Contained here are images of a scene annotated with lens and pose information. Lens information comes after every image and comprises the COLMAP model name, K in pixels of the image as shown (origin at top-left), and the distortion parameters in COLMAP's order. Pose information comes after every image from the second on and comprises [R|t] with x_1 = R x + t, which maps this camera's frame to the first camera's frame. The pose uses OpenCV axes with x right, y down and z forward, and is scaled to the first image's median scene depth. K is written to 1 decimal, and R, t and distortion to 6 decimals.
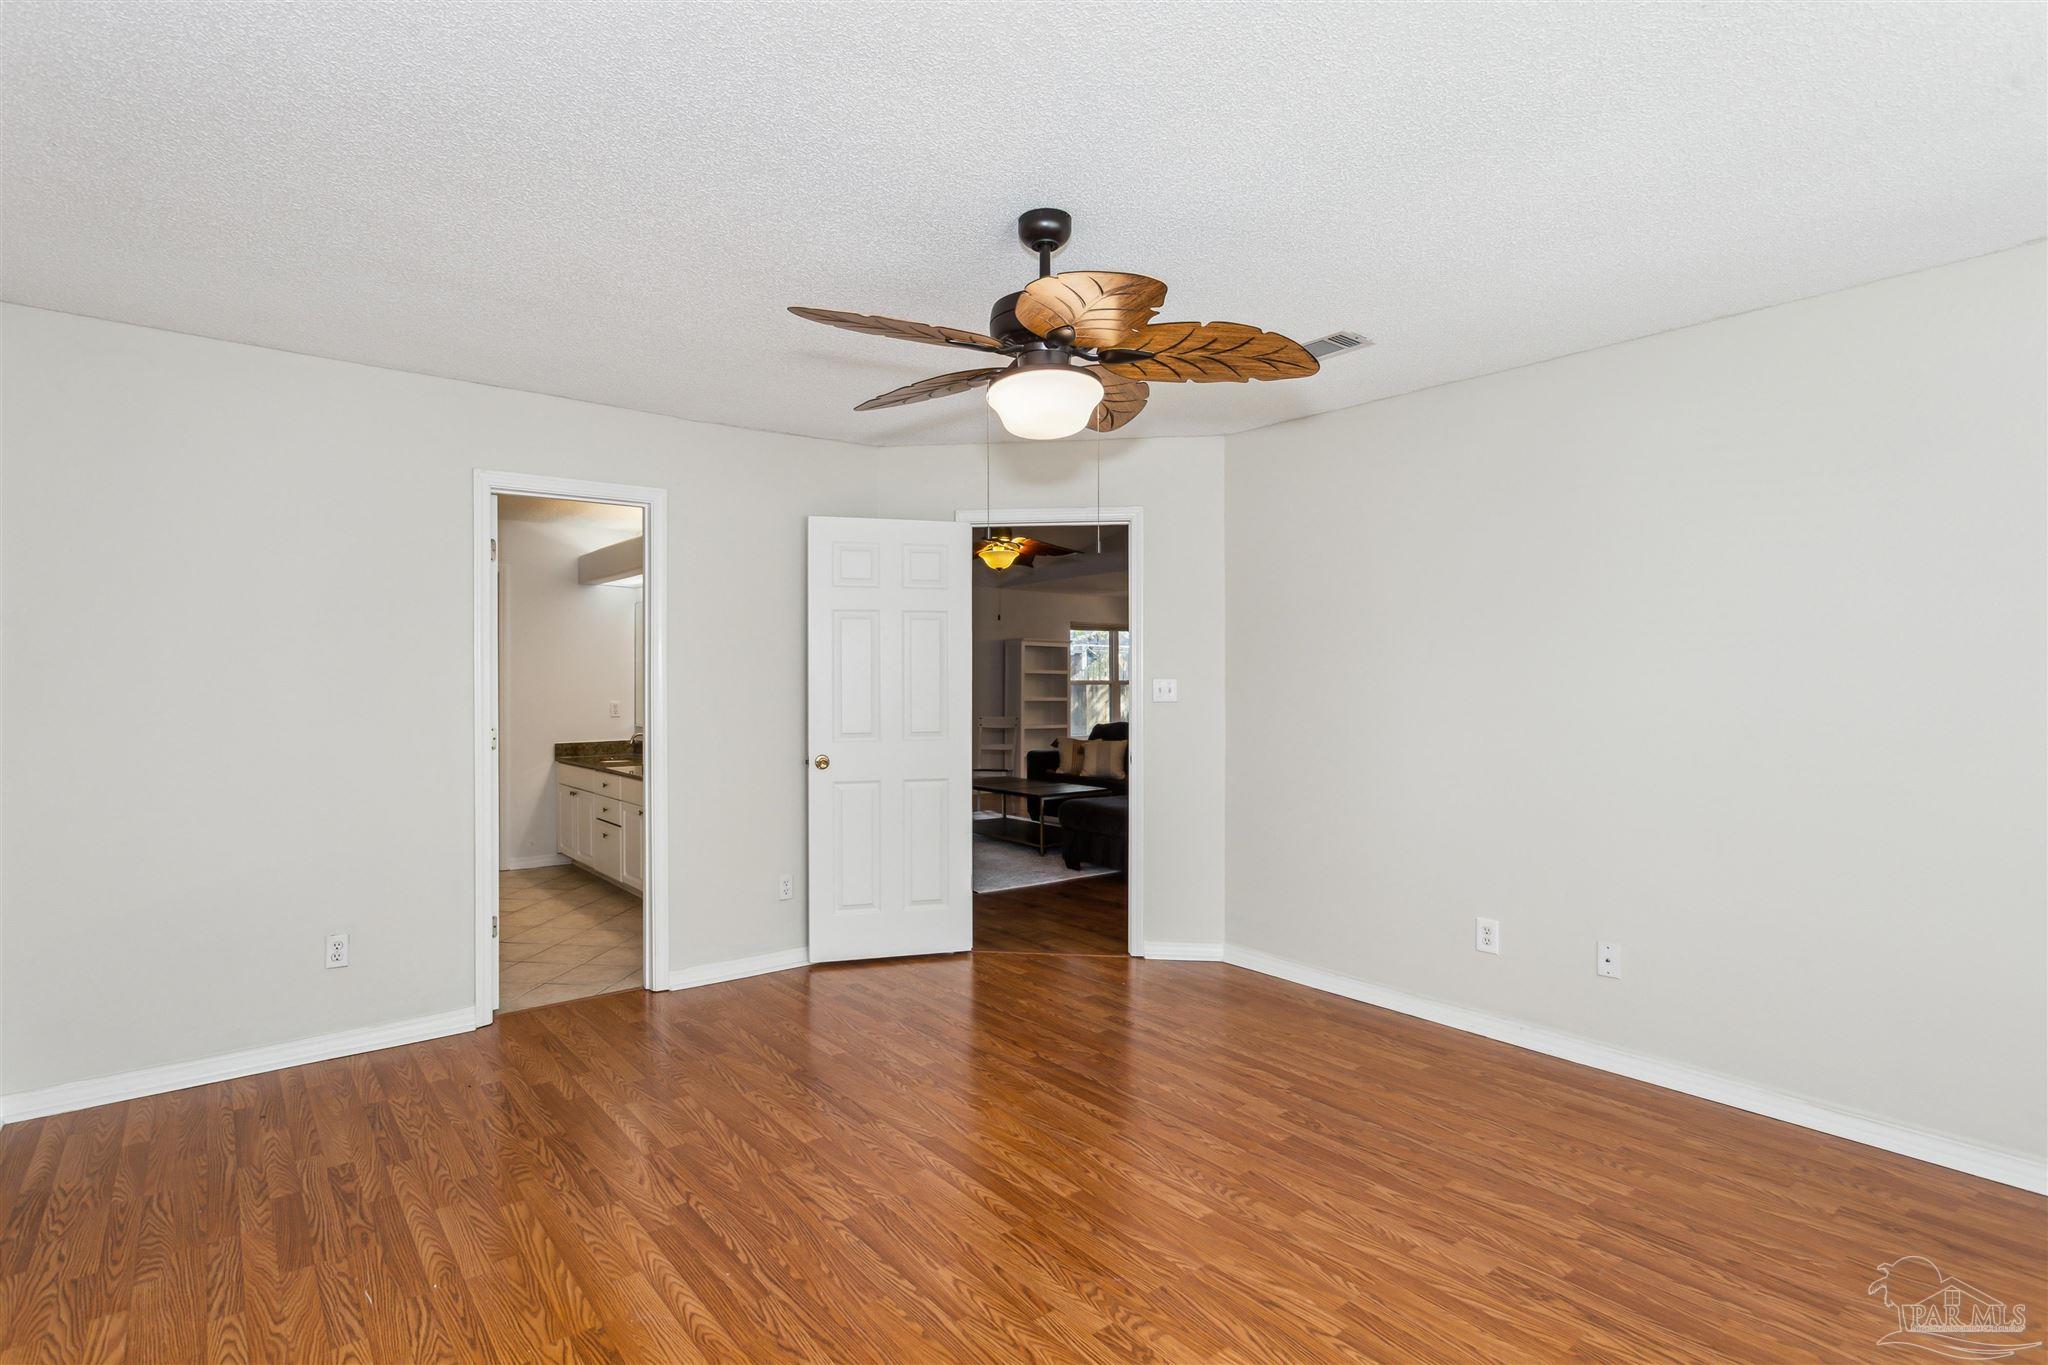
lens RADIAL K [[996.8, 0, 1024.3], [0, 996.8, 681.0], [0, 0, 1]] dist [0.004215, 0.003852]
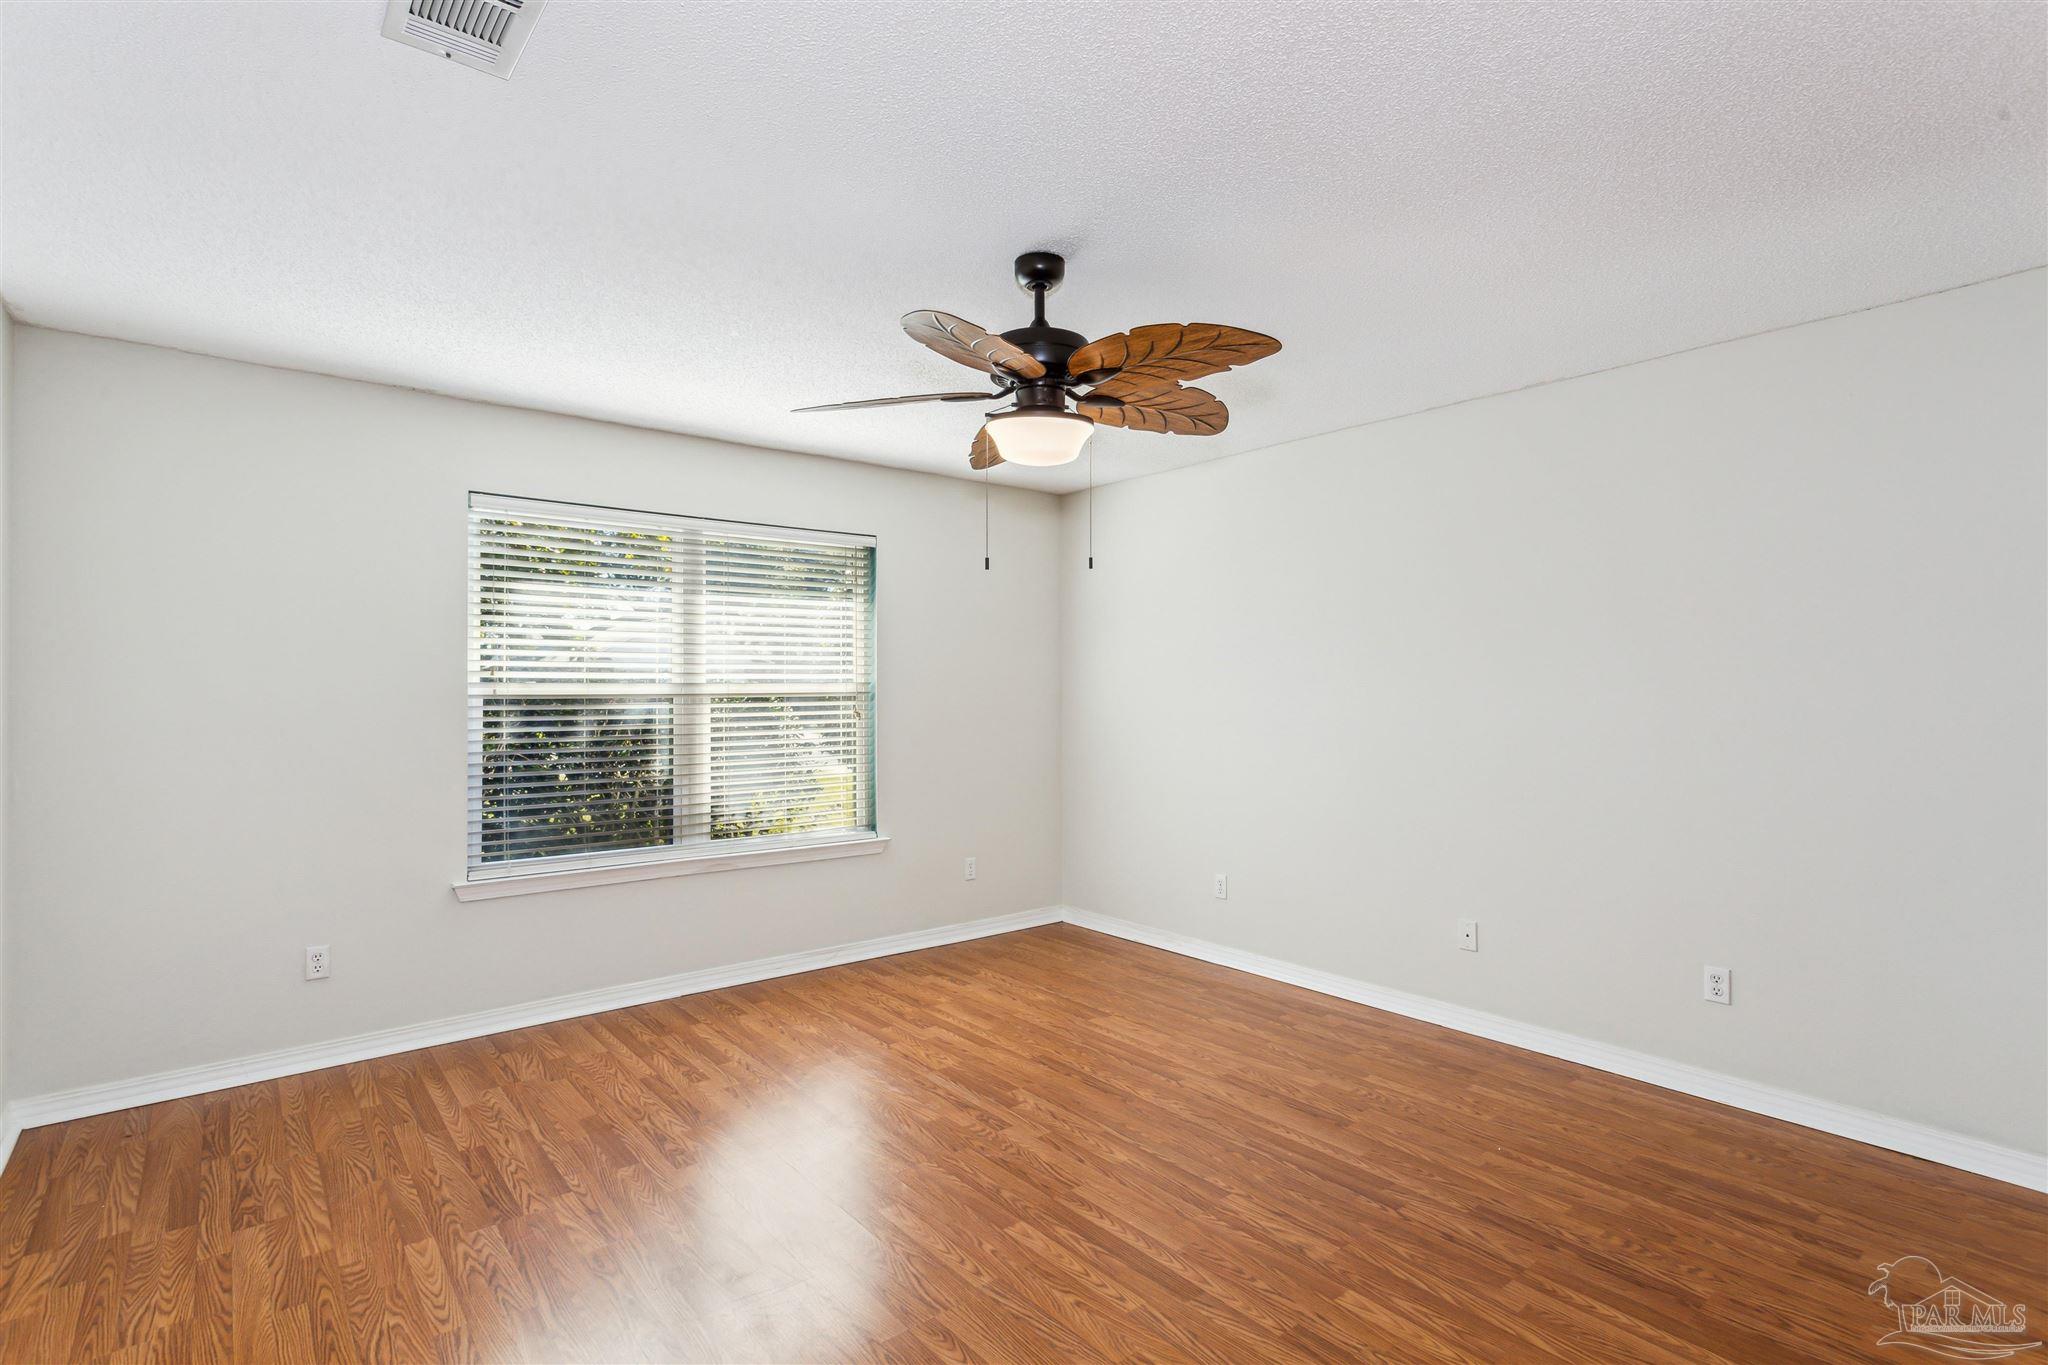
lens RADIAL K [[996.8, 0, 1024.0], [0, 996.8, 686.9], [0, 0, 1]] dist [0.004215, 0.003852]
pose [[-0.999927, 0.003901, 0.011415, 0.025345], [0.003862, 0.999987, -0.003414, -0.005596], [-0.011429, -0.003370, -0.999929, 2.011119]]
